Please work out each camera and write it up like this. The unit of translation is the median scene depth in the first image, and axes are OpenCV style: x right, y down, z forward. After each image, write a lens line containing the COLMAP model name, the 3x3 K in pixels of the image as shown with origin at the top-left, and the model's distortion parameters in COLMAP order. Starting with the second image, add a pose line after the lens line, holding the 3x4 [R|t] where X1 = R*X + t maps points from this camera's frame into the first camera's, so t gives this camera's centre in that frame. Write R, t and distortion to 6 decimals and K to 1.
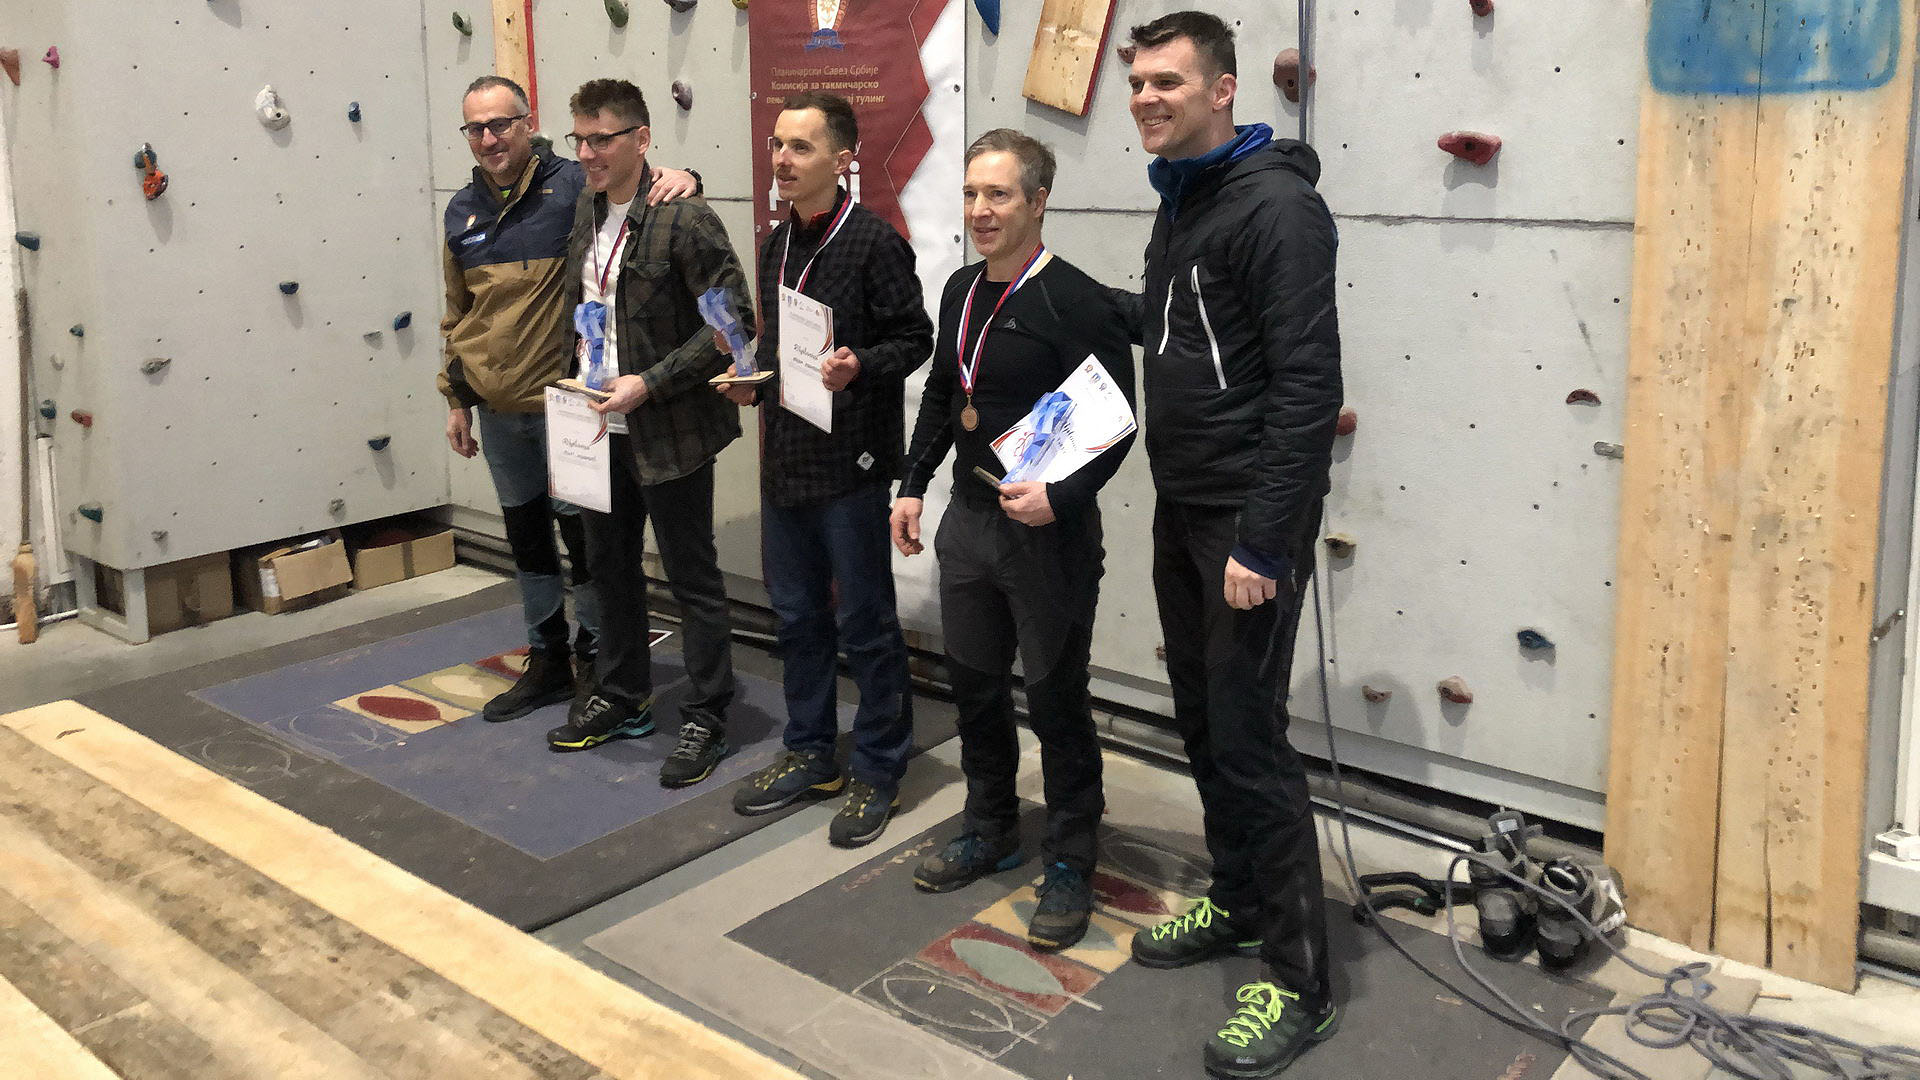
lens RADIAL K [[1595.2, 0, 959.4], [0, 1595.2, 406.3], [0, 0, 1]] dist [0.002227, -0.000305]
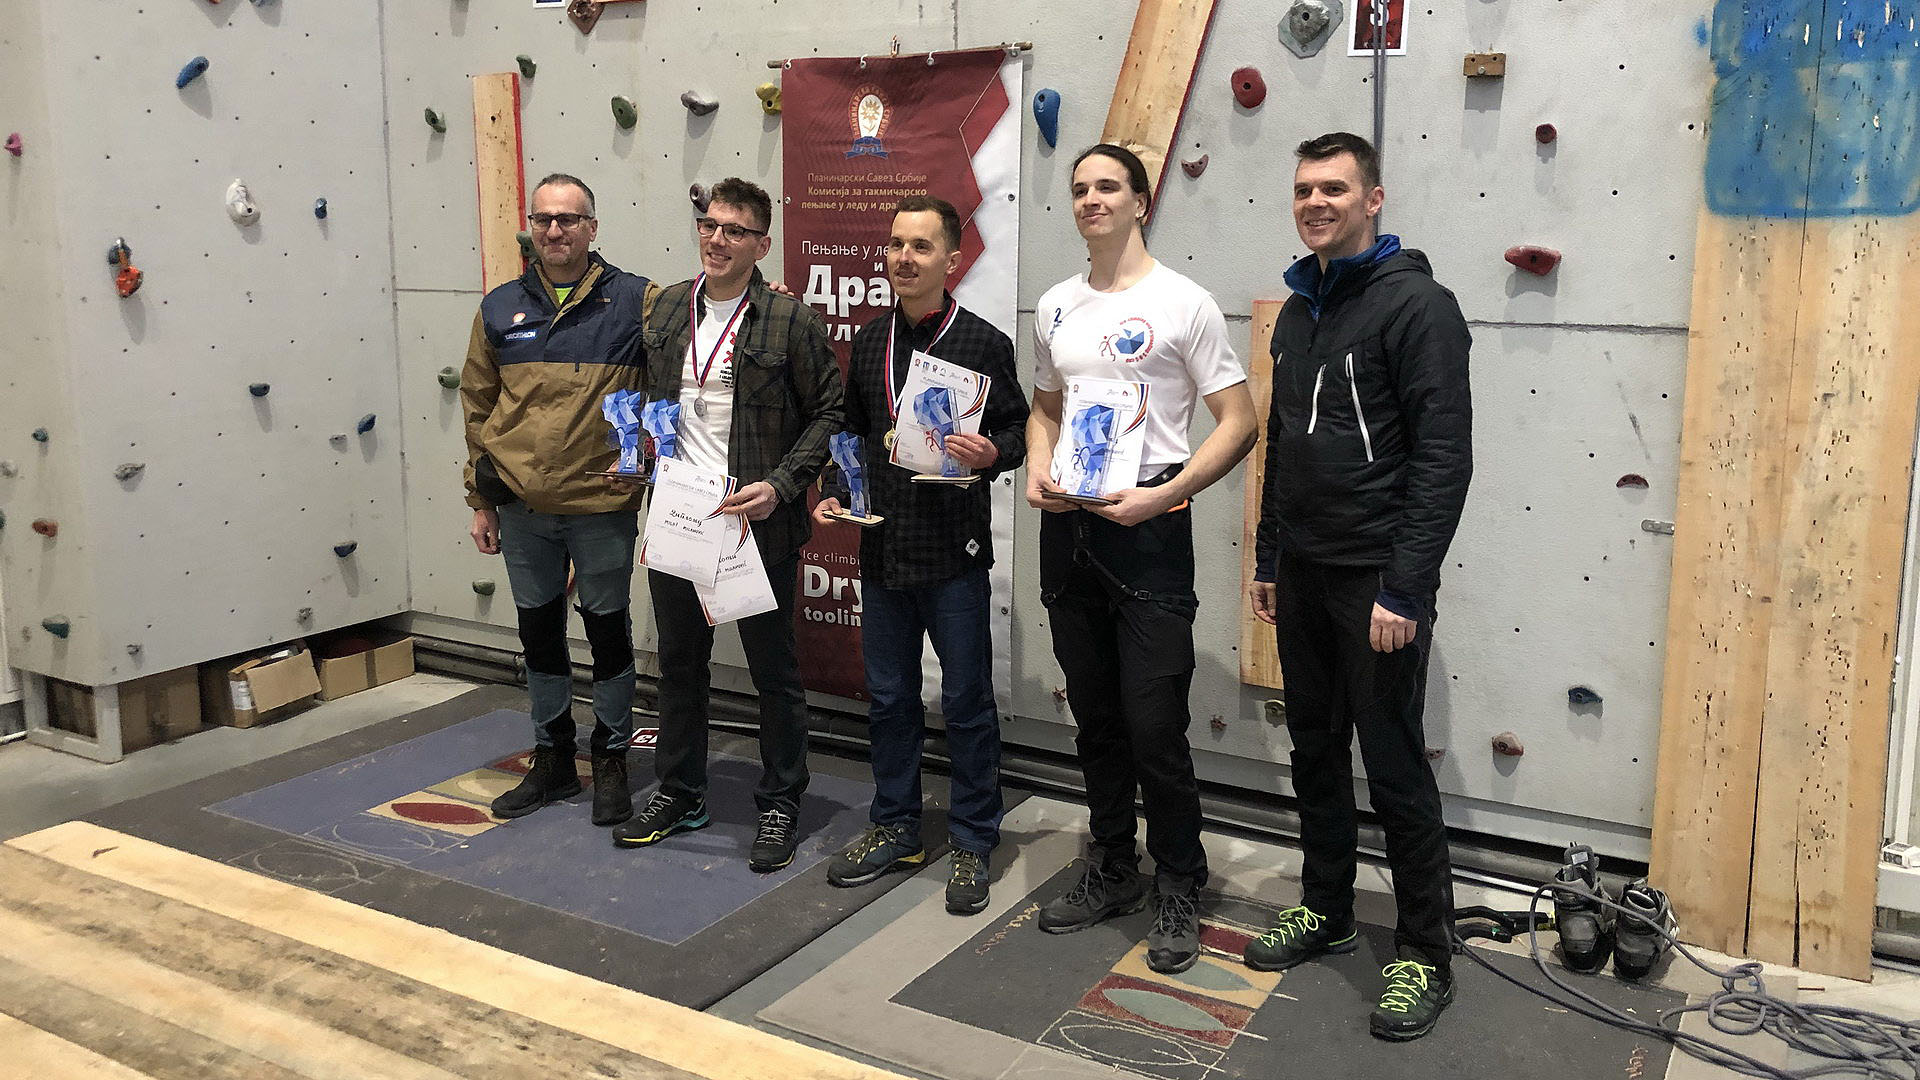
lens RADIAL K [[1594.6, 0, 960.0], [0, 1594.6, 540.0], [0, 0, 1]] dist [0.001534, 0.004258]
pose [[0.985258, -0.017430, 0.170186, -0.273370], [0.014586, 0.999733, 0.017944, 0.008814], [-0.170453, -0.015197, 0.985249, -0.041413]]
